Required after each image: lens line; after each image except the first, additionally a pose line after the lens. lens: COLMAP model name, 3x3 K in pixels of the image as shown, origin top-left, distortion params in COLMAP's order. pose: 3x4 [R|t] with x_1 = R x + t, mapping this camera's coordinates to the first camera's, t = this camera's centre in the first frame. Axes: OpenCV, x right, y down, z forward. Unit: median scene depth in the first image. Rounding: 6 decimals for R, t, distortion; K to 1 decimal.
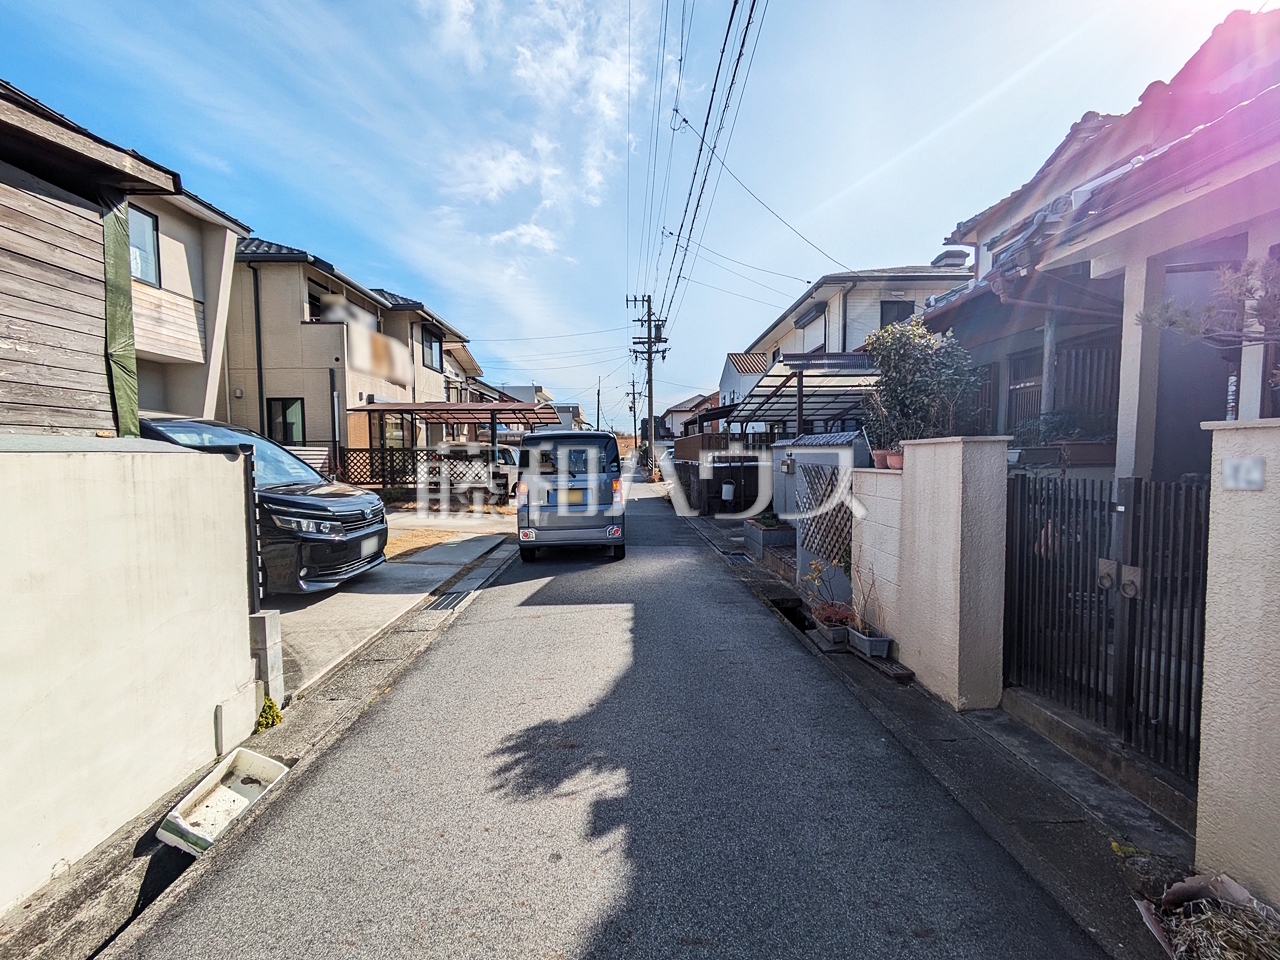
lens RADIAL K [[504.4, 0, 640.0], [0, 504.4, 480.0], [0, 0, 1]] dist [-0.000096, 0.000577]
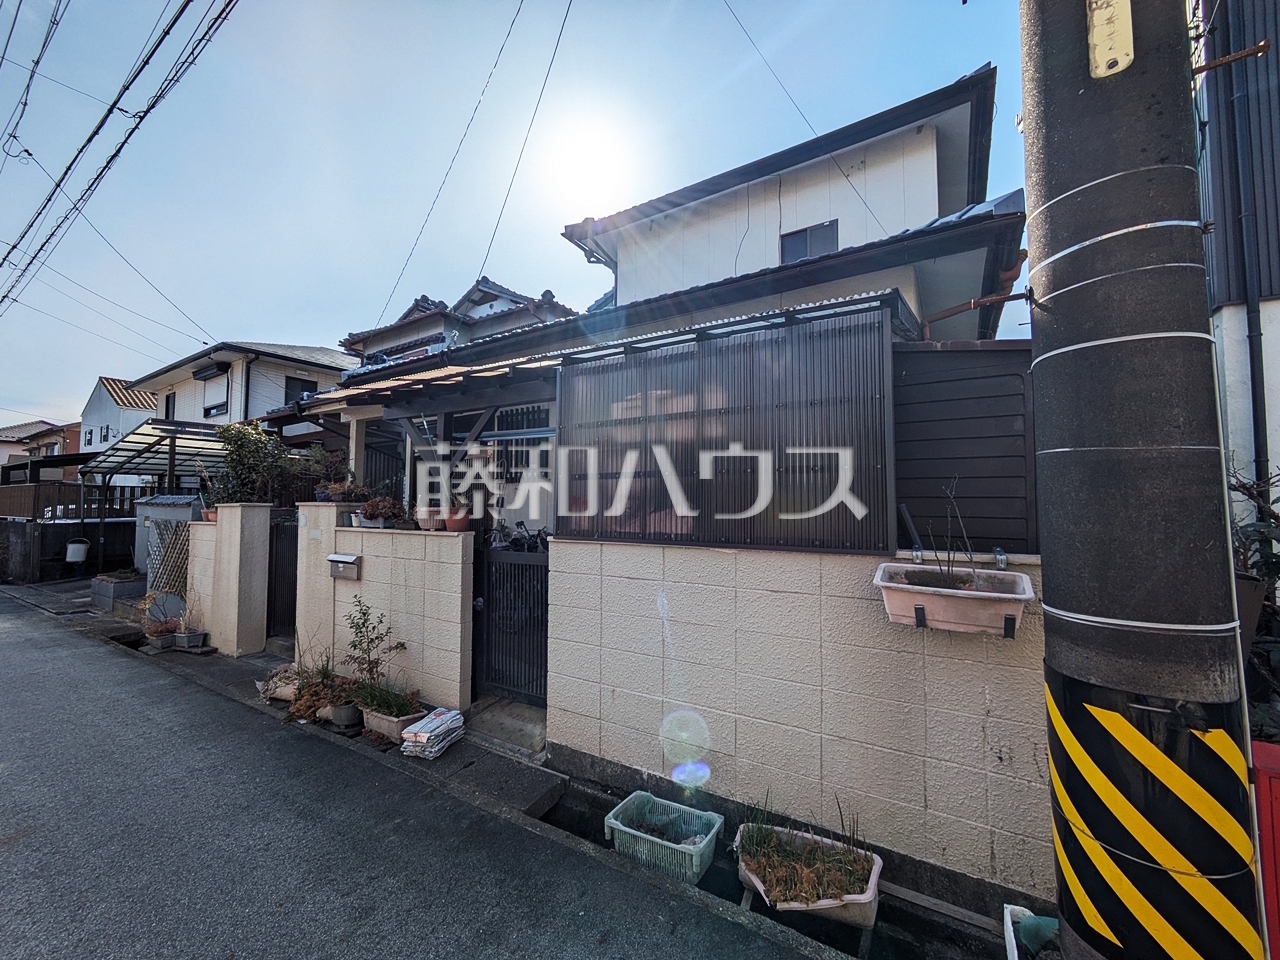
lens RADIAL K [[504.4, 0, 640.0], [0, 504.4, 480.0], [0, 0, 1]] dist [-0.000096, 0.000577]
pose [[0.548930, 0.053825, 0.834134, -0.049653], [0.035647, 0.995509, -0.087697, 0.020551], [-0.835108, 0.077874, 0.544546, -0.581267]]
